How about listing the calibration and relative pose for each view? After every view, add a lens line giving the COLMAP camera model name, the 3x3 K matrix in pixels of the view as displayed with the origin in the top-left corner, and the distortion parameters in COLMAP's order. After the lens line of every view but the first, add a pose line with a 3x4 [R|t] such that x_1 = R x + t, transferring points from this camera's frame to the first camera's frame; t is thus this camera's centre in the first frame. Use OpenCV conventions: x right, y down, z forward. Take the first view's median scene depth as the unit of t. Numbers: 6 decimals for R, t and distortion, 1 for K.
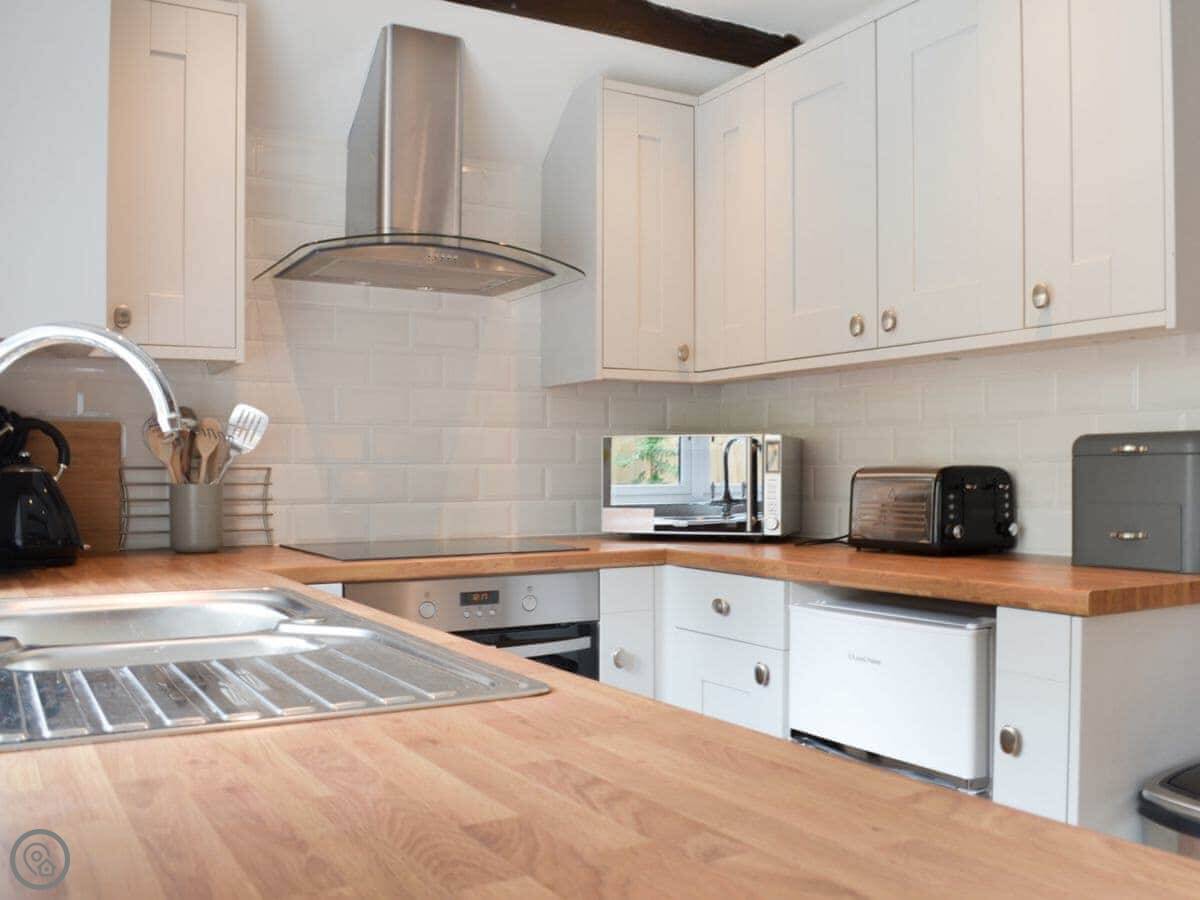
lens RADIAL K [[1070.6, 0, 600.0], [0, 1070.6, 450.0], [0, 0, 1]] dist [-0.113233, 0.010771]
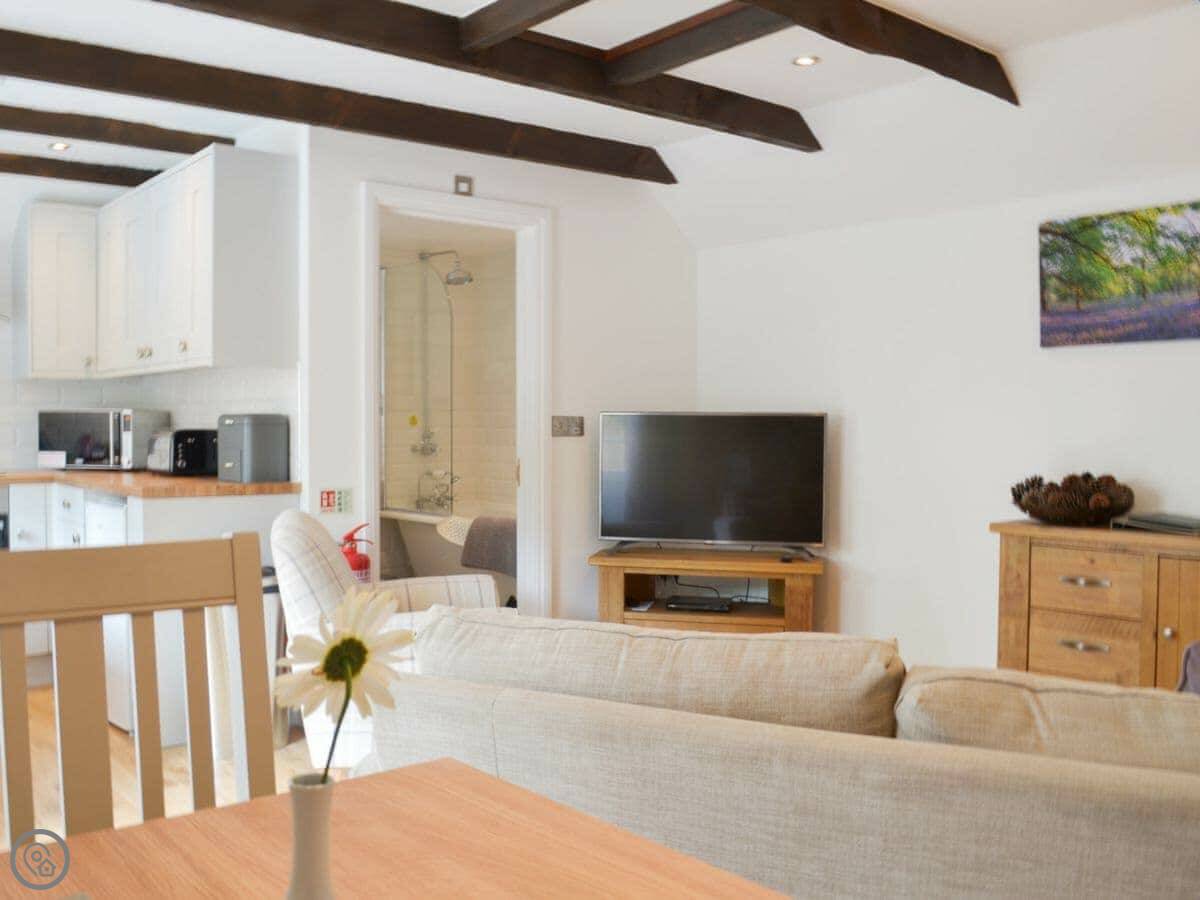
lens RADIAL K [[1070.6, 0, 600.0], [0, 1070.6, 450.0], [0, 0, 1]] dist [-0.113233, 0.010771]
pose [[0.983732, 0.000524, 0.179640, 0.640458], [-0.008179, 0.999089, 0.041874, -0.028450], [-0.179455, -0.042662, 0.982841, -0.860090]]
